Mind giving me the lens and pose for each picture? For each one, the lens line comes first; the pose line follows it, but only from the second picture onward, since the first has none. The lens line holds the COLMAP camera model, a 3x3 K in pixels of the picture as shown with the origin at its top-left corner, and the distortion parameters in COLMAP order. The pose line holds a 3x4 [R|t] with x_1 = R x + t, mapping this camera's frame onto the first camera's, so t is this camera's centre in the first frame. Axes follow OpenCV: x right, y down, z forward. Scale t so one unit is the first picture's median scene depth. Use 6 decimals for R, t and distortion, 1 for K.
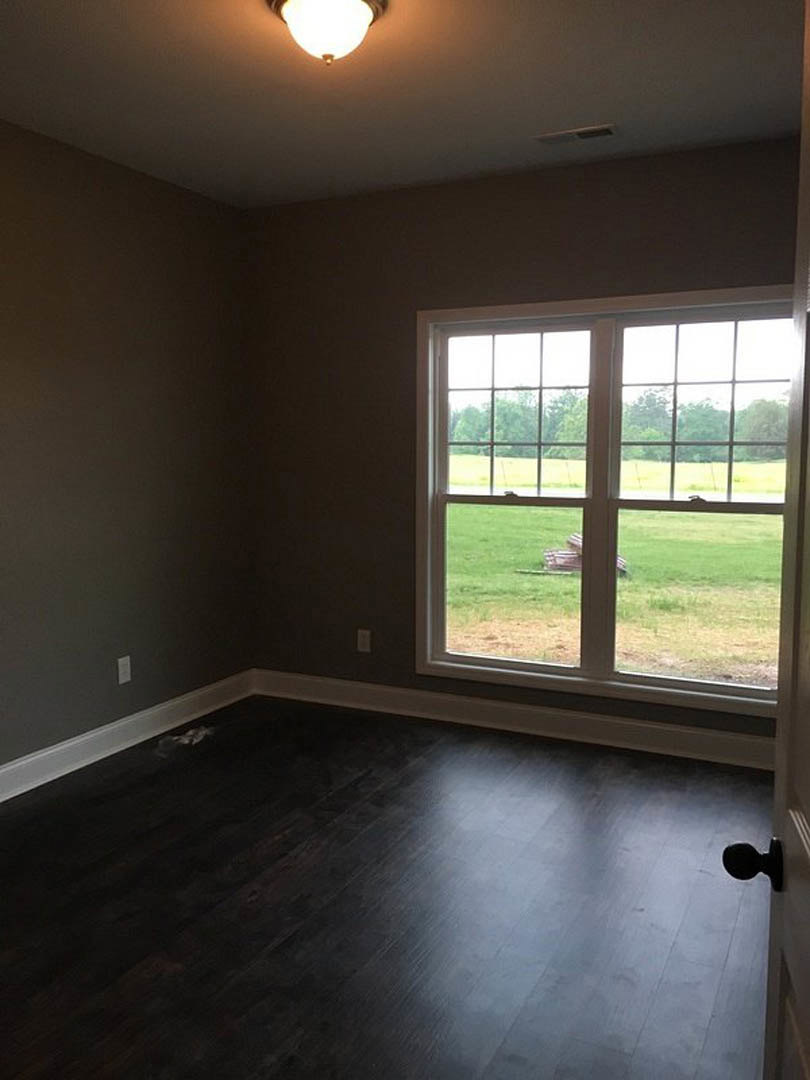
lens RADIAL K [[935.1, 0, 405.0], [0, 935.1, 540.0], [0, 0, 1]] dist [0.096913, -0.143236]
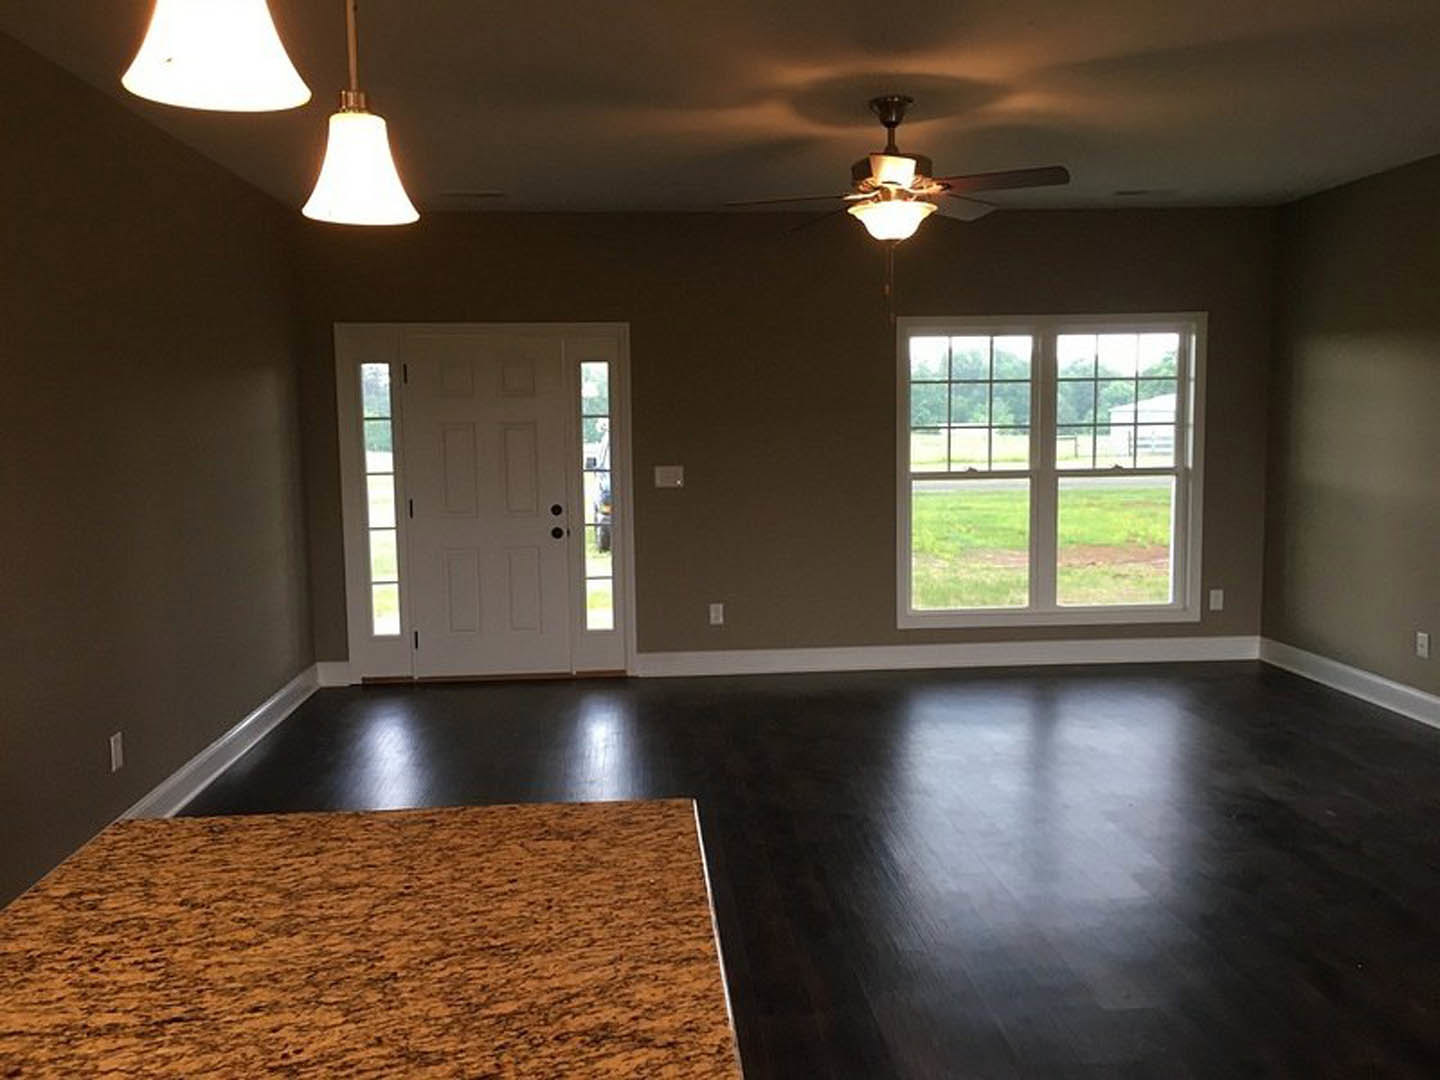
lens RADIAL K [[1246.7, 0, 720.0], [0, 1246.7, 540.0], [0, 0, 1]] dist [0.096913, -0.143236]
pose [[0.864884, -0.061335, 0.498211, -0.994105], [0.070145, 0.997536, 0.001038, 0.017824], [-0.497047, 0.034049, 0.867055, -0.233429]]
